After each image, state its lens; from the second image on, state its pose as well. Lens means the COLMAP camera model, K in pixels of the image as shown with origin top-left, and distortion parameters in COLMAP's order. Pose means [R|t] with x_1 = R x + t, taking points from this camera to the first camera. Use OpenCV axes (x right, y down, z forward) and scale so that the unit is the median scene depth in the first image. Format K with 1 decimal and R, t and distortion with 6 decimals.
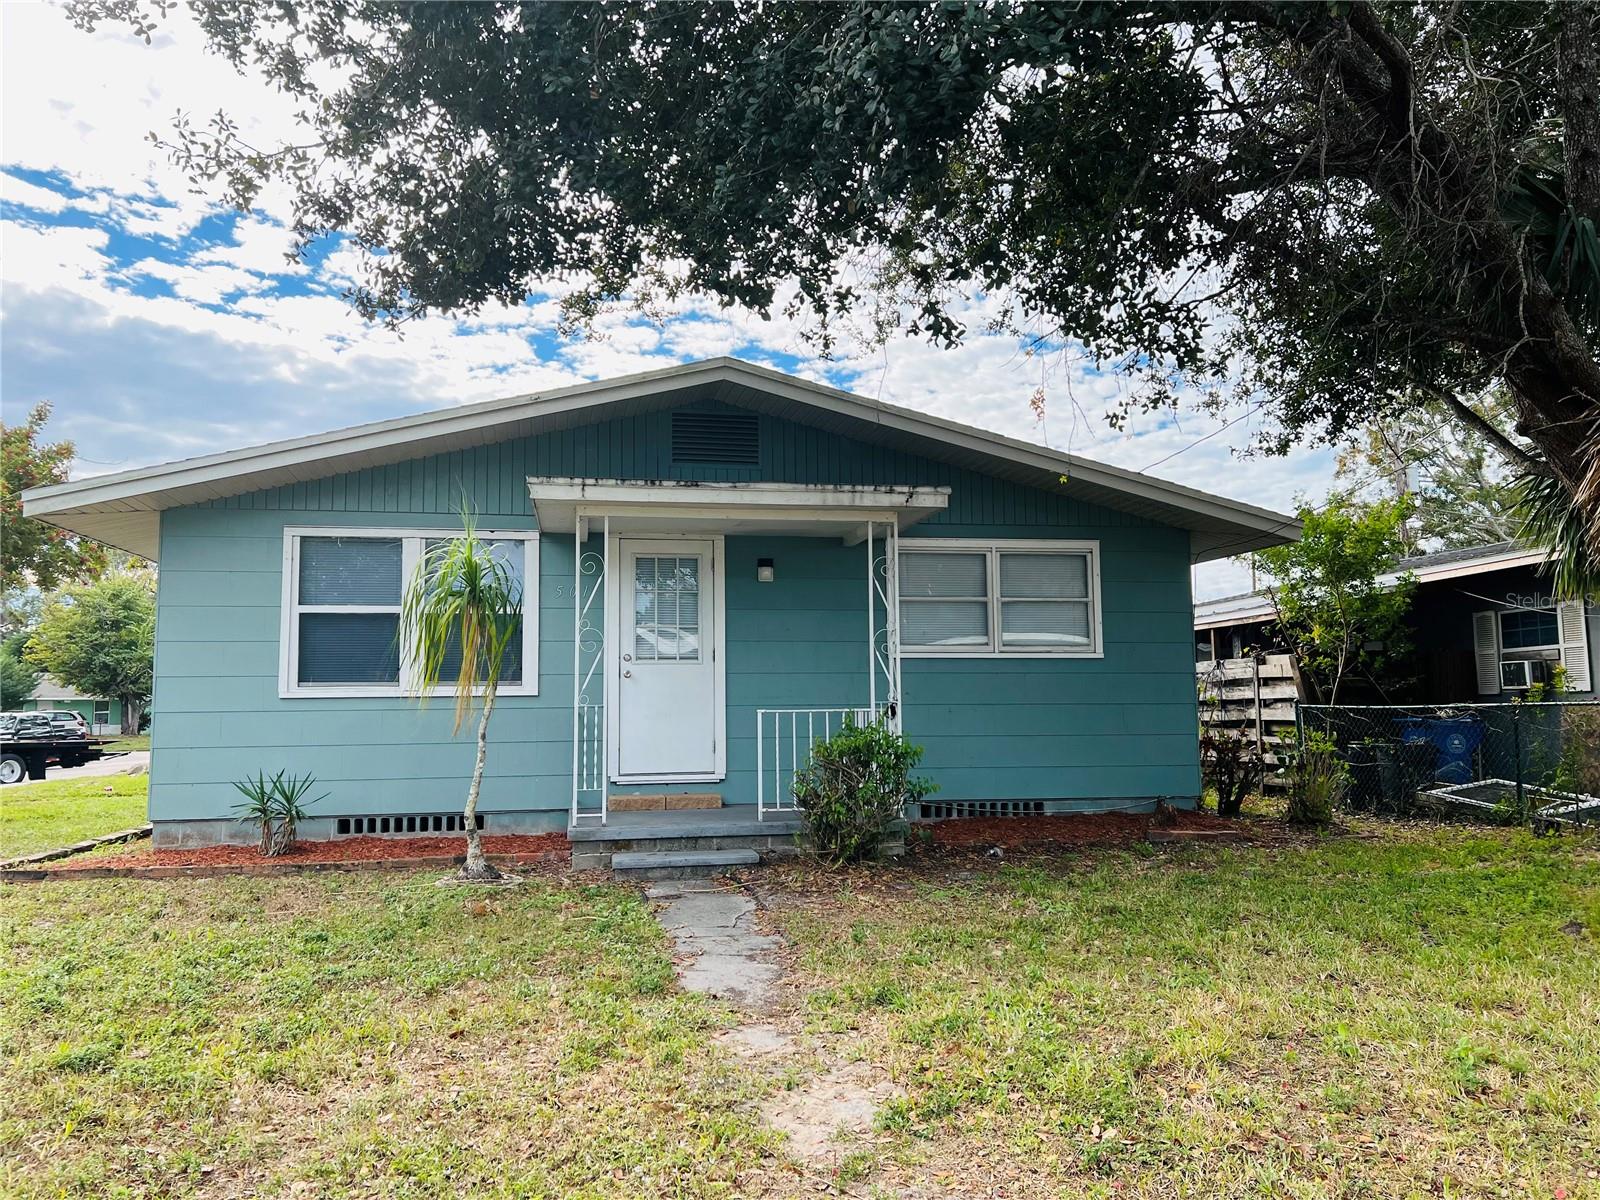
lens RADIAL K [[1198.9, 0, 800.0], [0, 1198.9, 600.0], [0, 0, 1]] dist [0.047959, -0.046593]
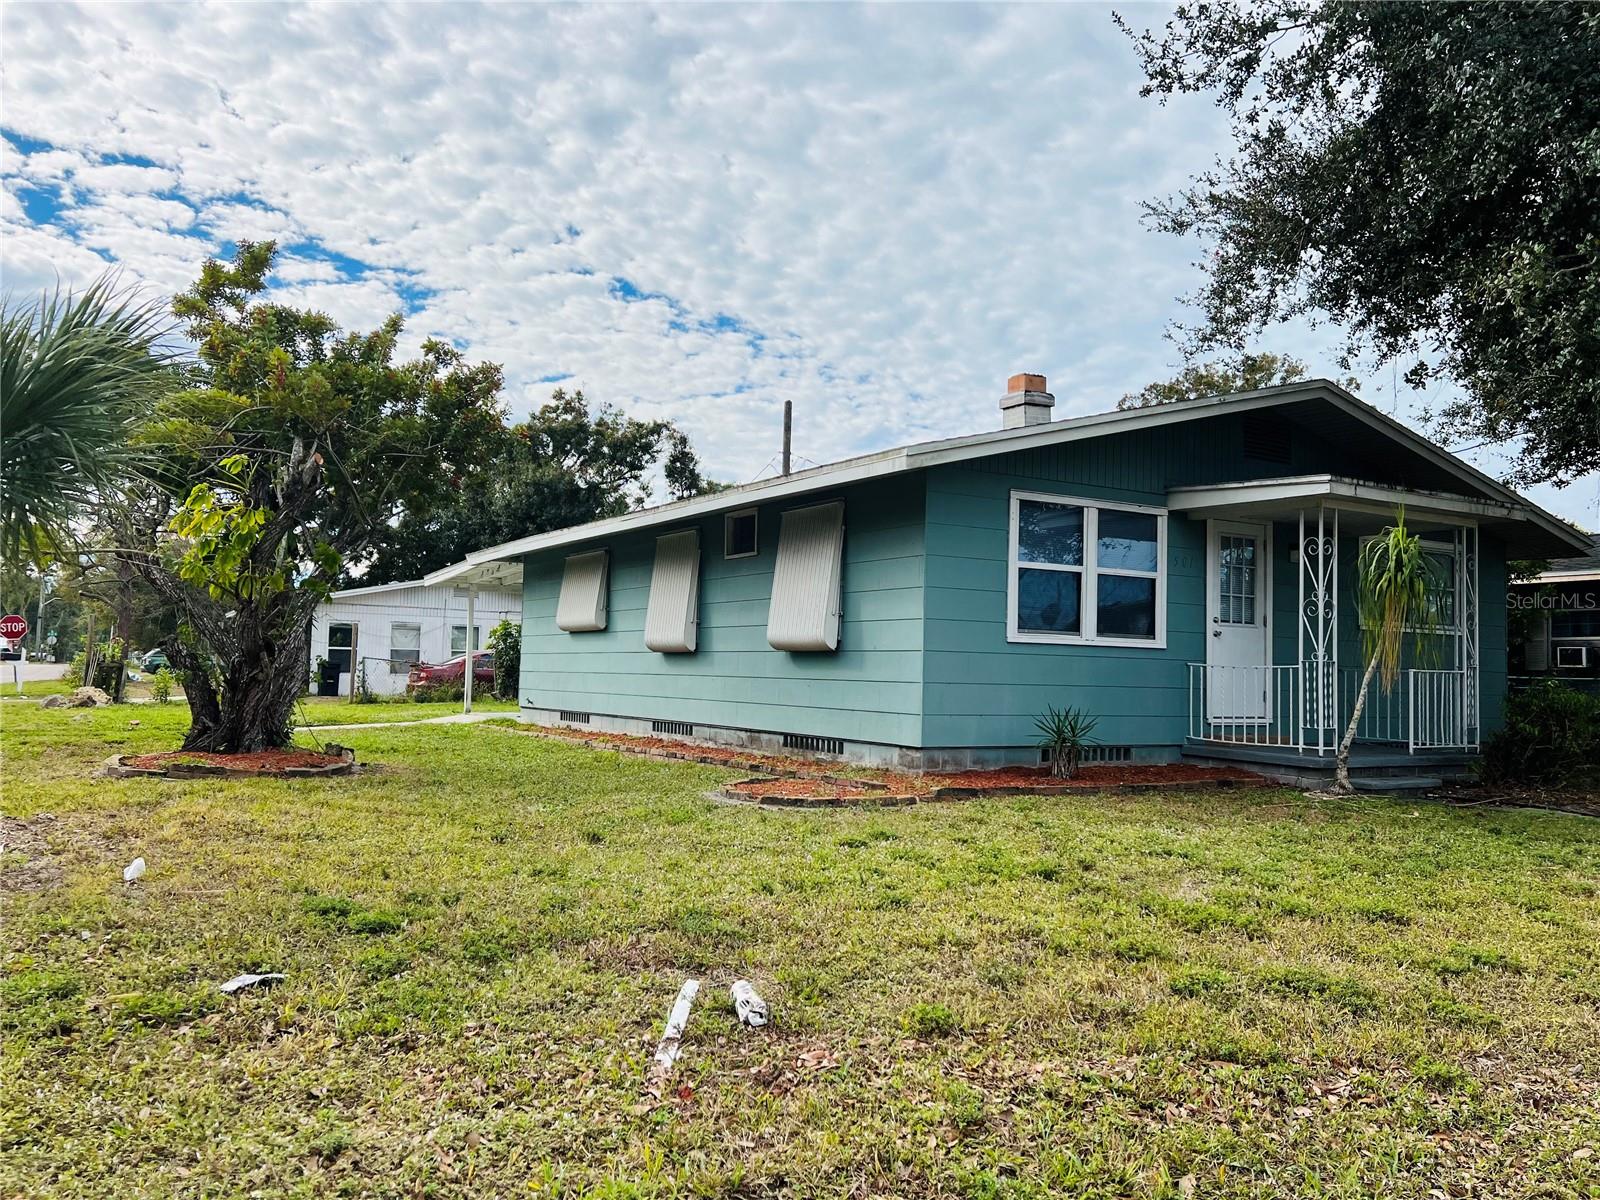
lens RADIAL K [[1218.8, 0, 789.9], [0, 1218.8, 606.9], [0, 0, 1]] dist [0.095005, -0.117273]
pose [[0.935756, 0.051431, 0.348877, -1.010504], [-0.068179, 0.997027, 0.035888, 0.020867], [-0.345994, -0.057369, 0.936481, -0.001201]]
